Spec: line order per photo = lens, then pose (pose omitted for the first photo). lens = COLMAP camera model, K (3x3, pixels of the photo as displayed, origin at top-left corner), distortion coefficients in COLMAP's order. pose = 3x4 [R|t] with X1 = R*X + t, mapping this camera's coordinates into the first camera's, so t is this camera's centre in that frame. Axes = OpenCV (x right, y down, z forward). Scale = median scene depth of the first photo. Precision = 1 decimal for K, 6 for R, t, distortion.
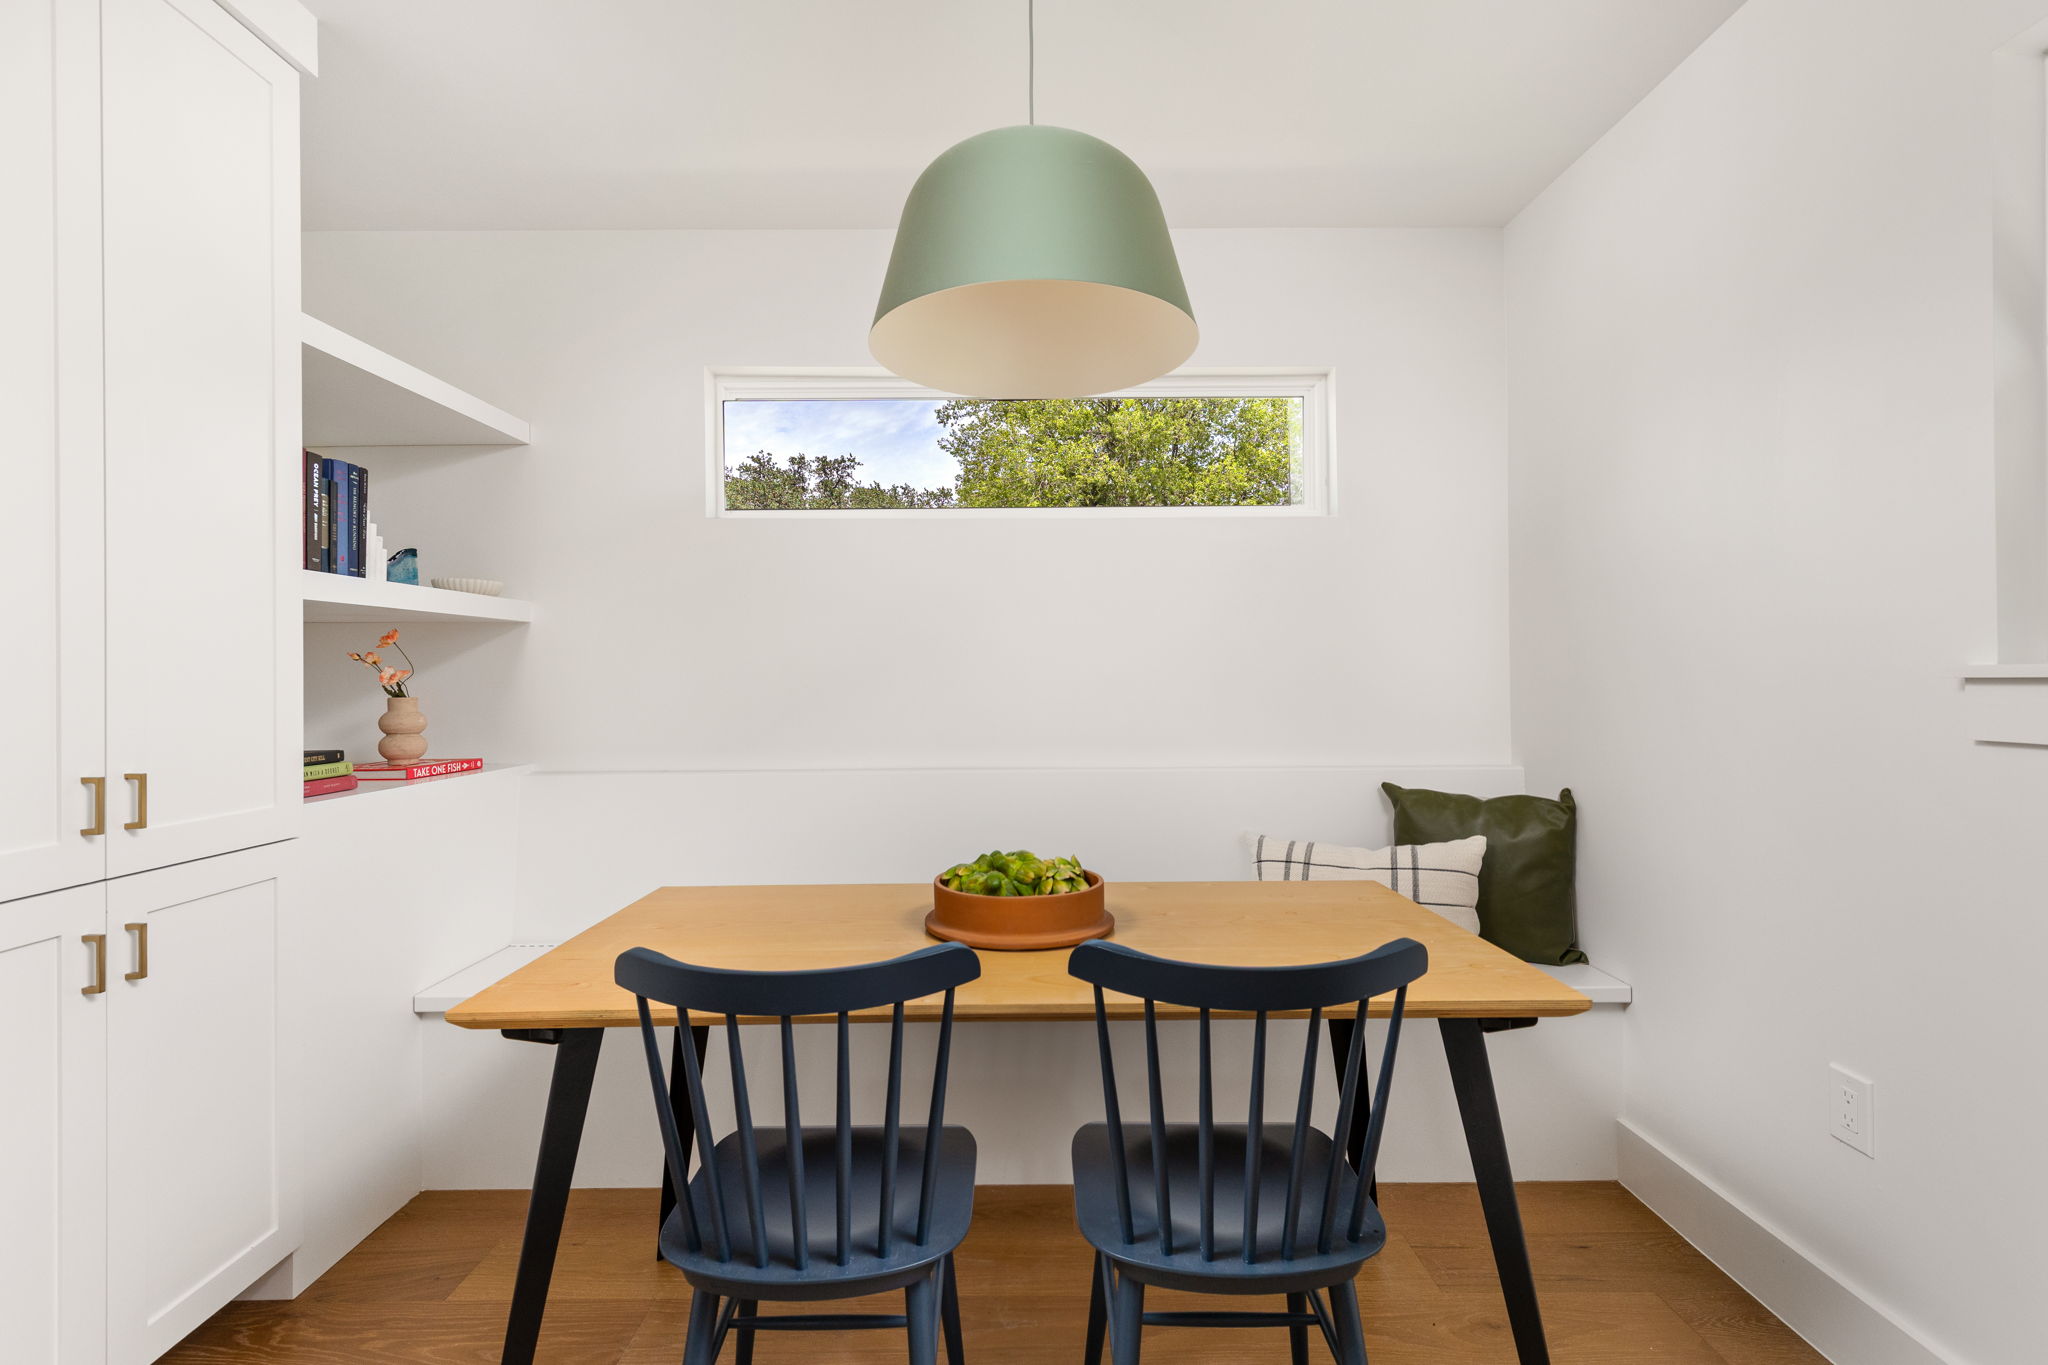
lens RADIAL K [[938.3, 0, 1033.4], [0, 938.3, 682.3], [0, 0, 1]] dist [0.008378, -0.001208]
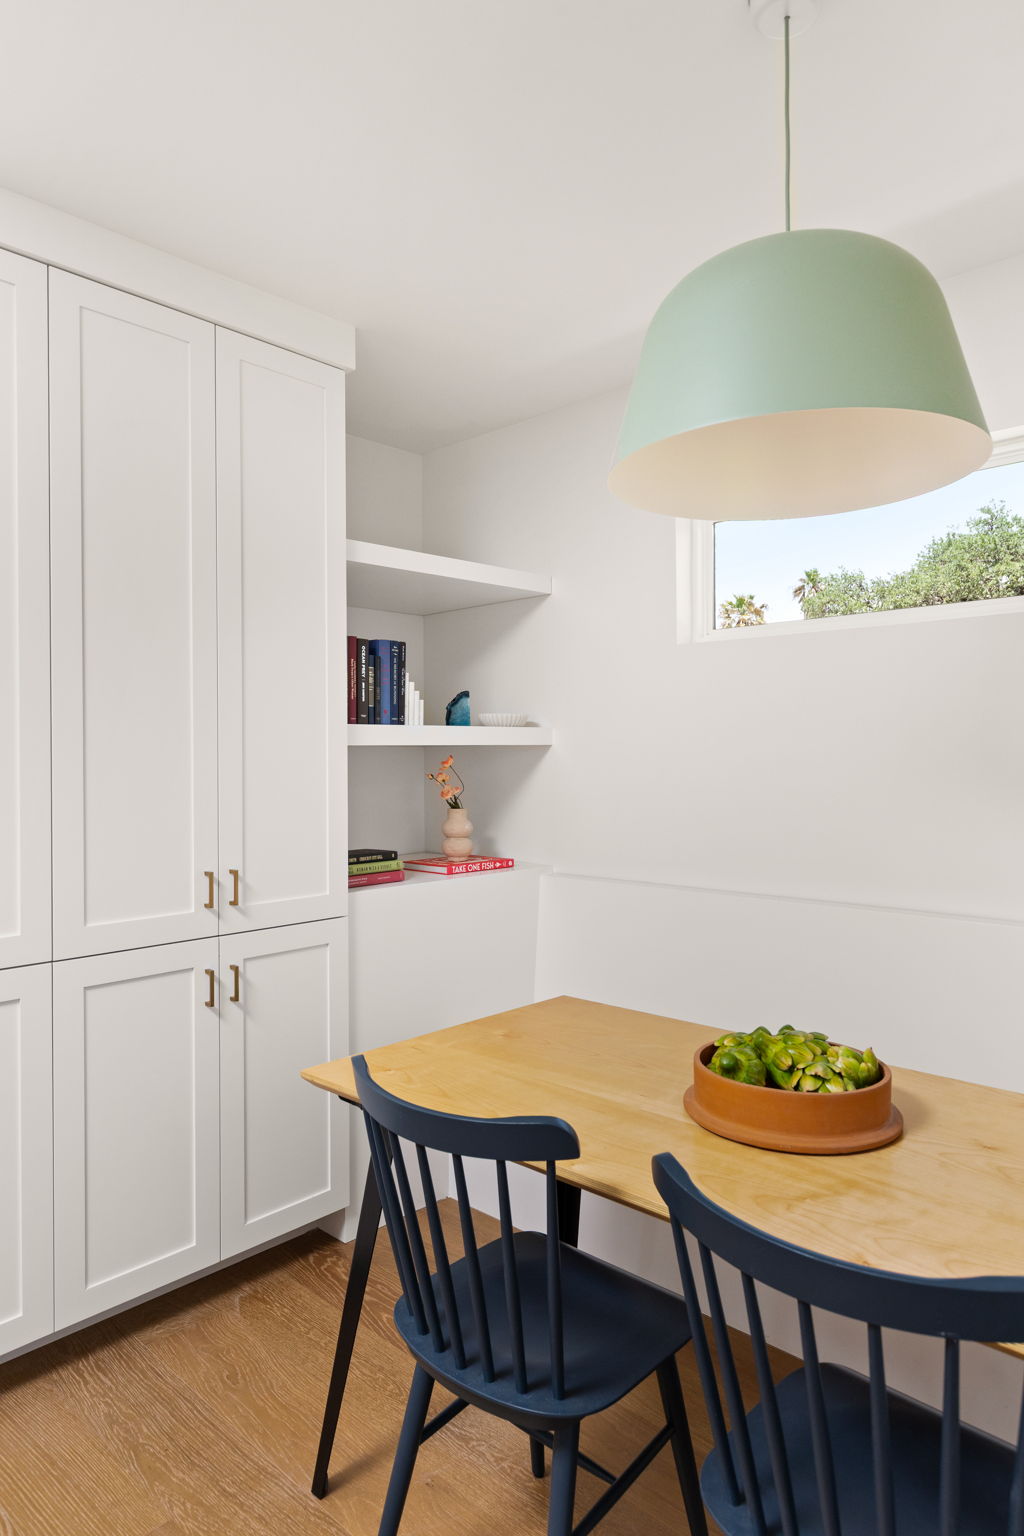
lens RADIAL K [[971.7, 0, 512.0], [0, 971.7, 768.0], [0, 0, 1]] dist [0.021644, -0.000845]
pose [[0.727866, 0.015809, -0.685537, 0.357627], [-0.005908, 0.999842, 0.016784, -0.075274], [0.685694, -0.008166, 0.727844, 0.107332]]
